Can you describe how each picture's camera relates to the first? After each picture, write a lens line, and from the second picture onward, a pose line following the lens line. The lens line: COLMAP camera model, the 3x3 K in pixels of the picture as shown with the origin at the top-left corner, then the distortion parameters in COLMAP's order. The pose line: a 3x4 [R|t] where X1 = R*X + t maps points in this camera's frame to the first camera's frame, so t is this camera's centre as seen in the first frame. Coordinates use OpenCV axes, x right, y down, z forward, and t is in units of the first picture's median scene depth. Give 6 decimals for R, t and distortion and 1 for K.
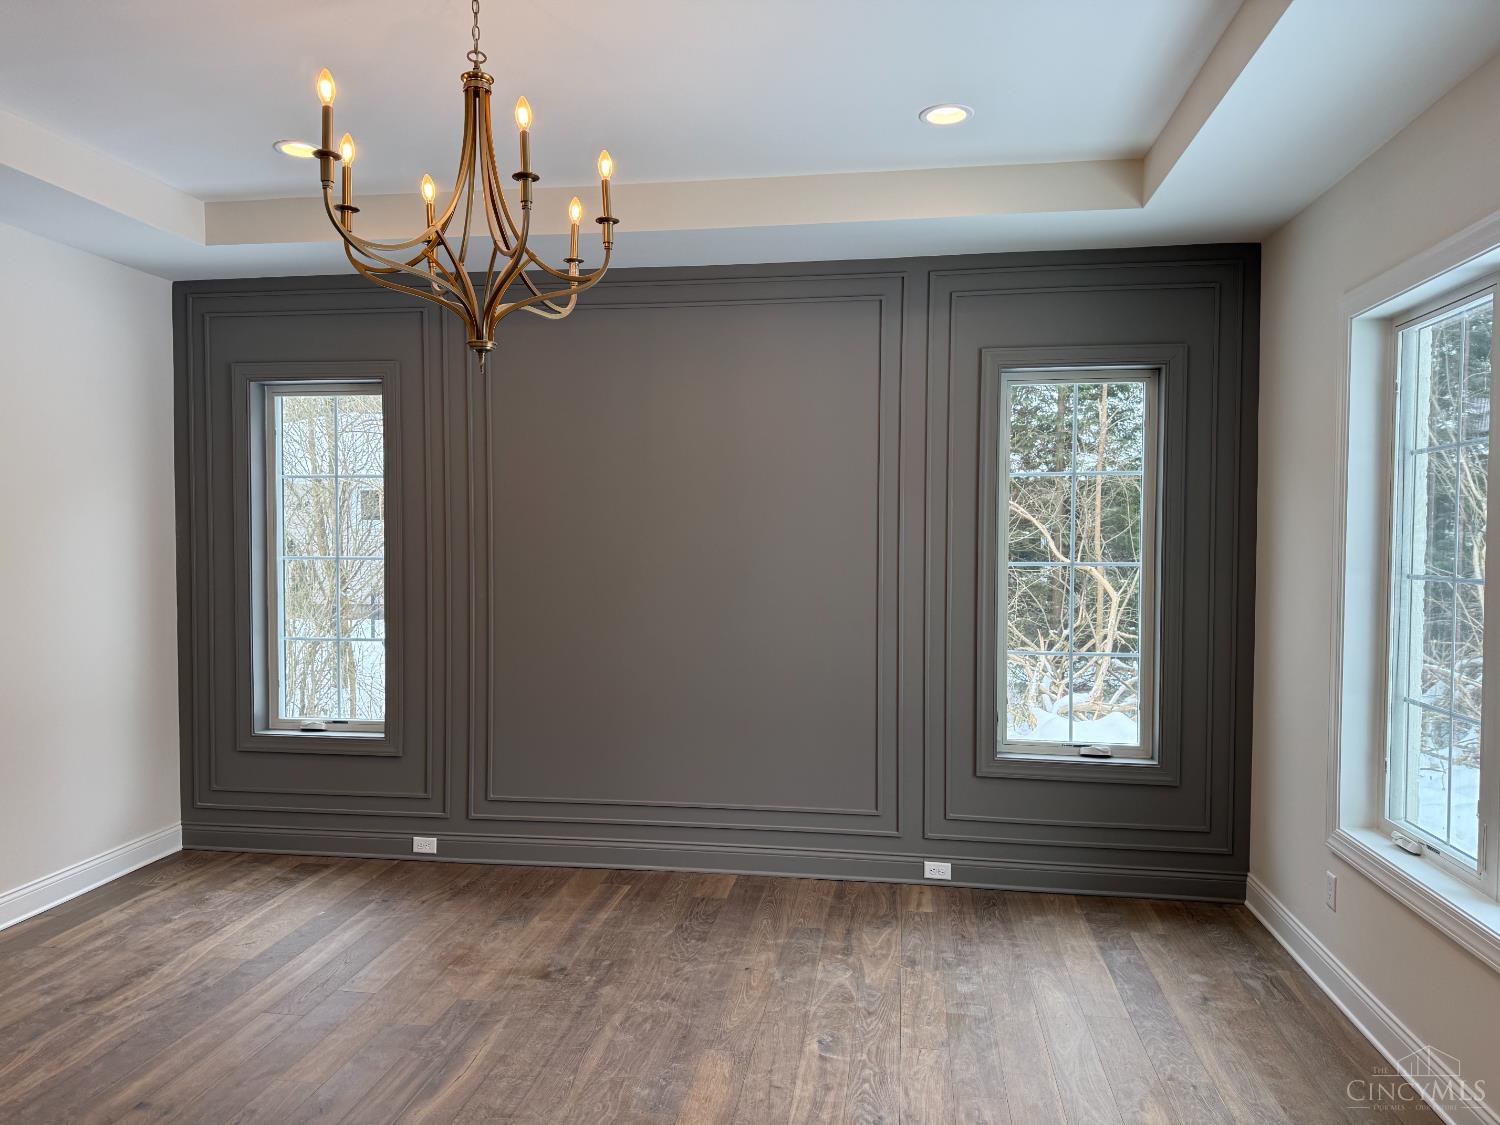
lens RADIAL K [[1054.1, 0, 742.9], [0, 1054.1, 565.4], [0, 0, 1]] dist [0.058294, -0.042733]
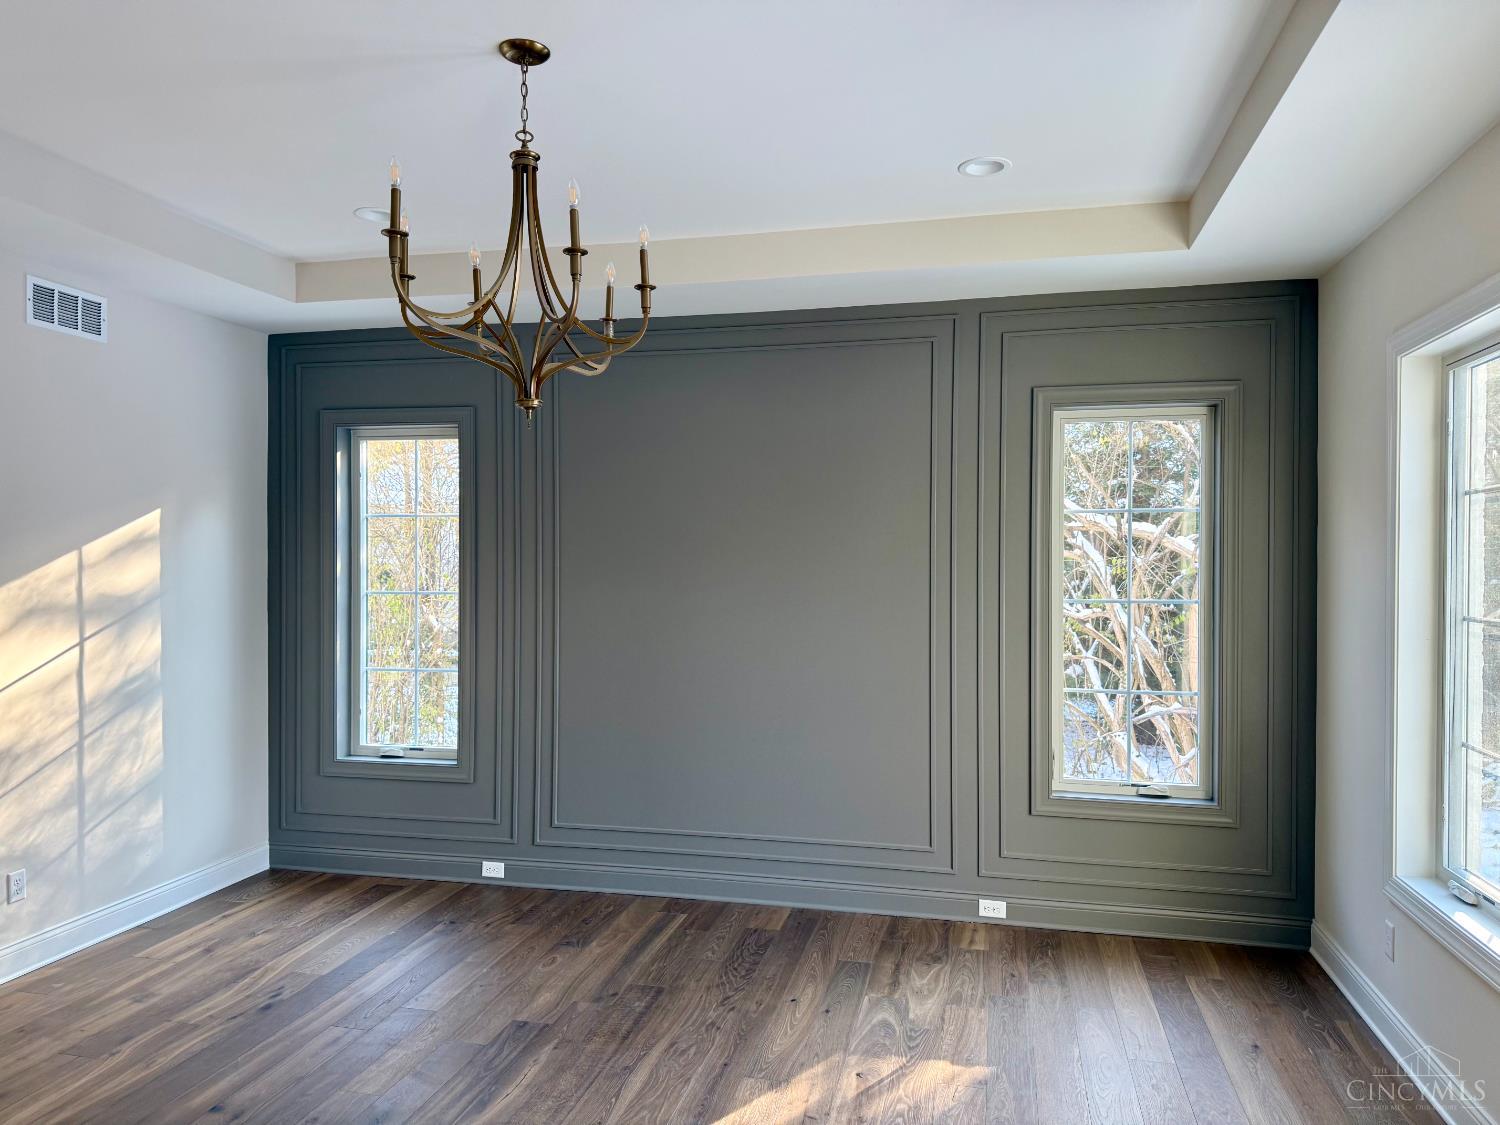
lens RADIAL K [[1054.1, 0, 746.8], [0, 1054.1, 571.2], [0, 0, 1]] dist [0.058294, -0.042733]
pose [[0.996911, 0.001463, -0.078525, 0.035562], [-0.003122, 0.999775, -0.021001, -0.009421], [0.078477, 0.021182, 0.996691, -0.026359]]
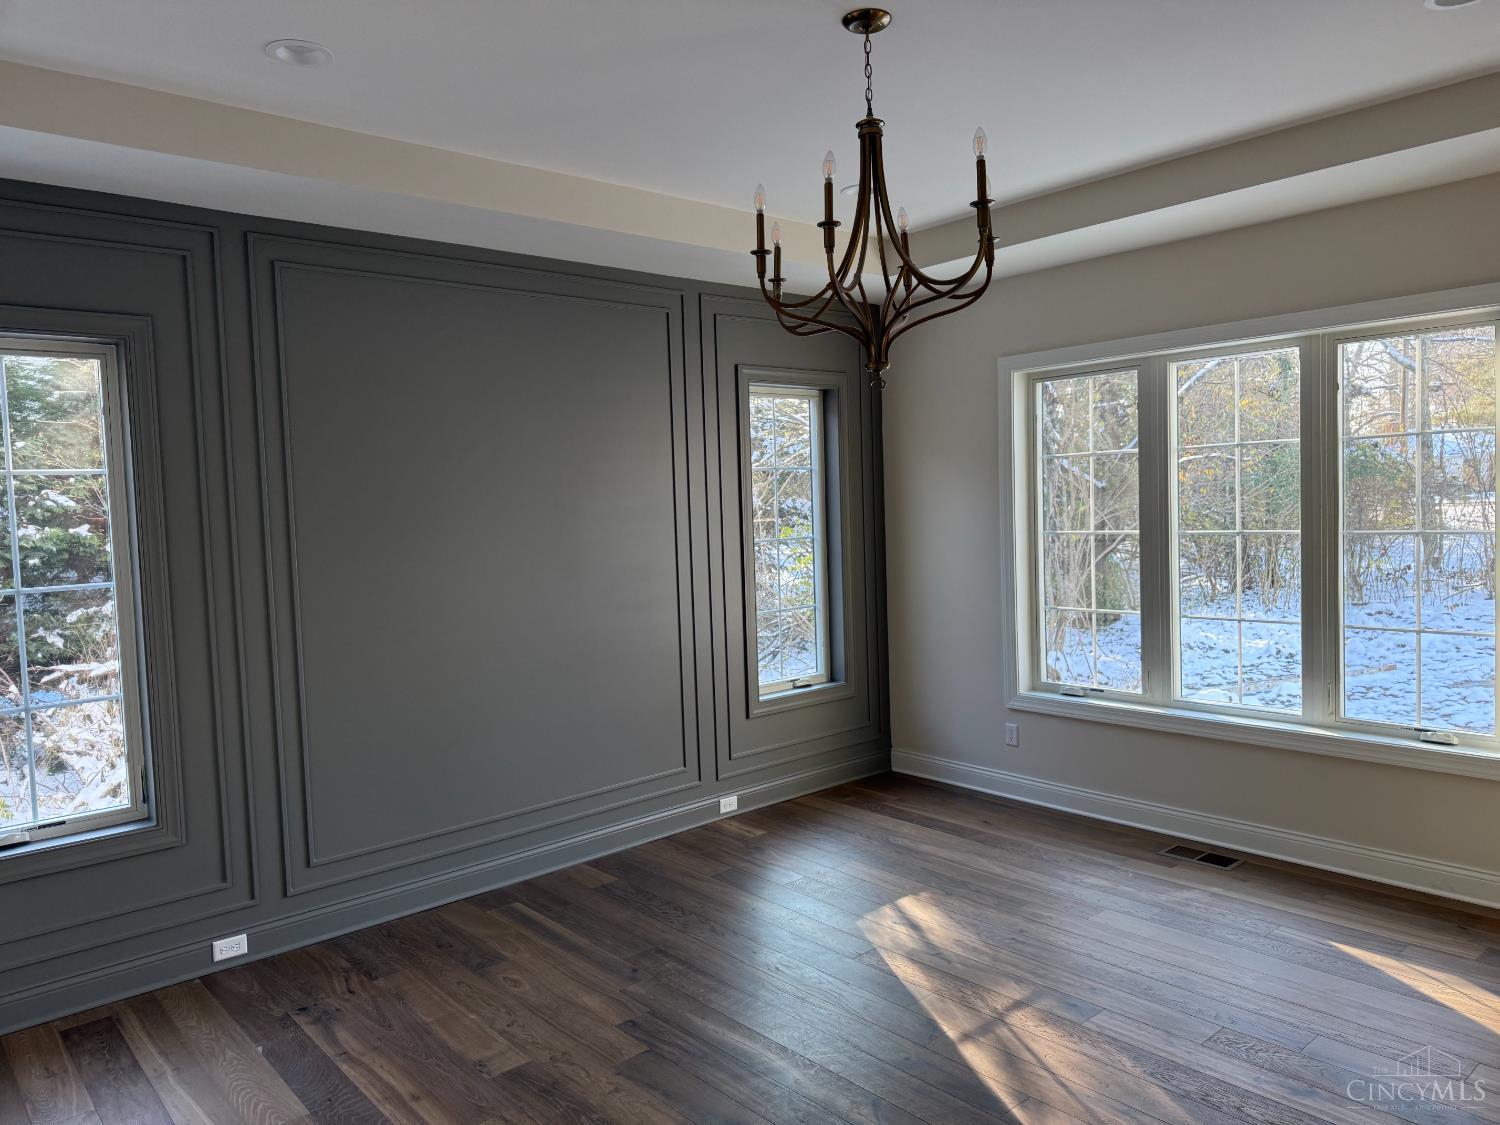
lens RADIAL K [[1054.1, 0, 757.9], [0, 1054.1, 557.8], [0, 0, 1]] dist [0.058294, -0.042733]
pose [[0.649725, -0.069786, 0.756959, -0.757319], [0.059980, 0.997379, 0.040467, -0.035845], [-0.757799, 0.019110, 0.652208, 0.236333]]
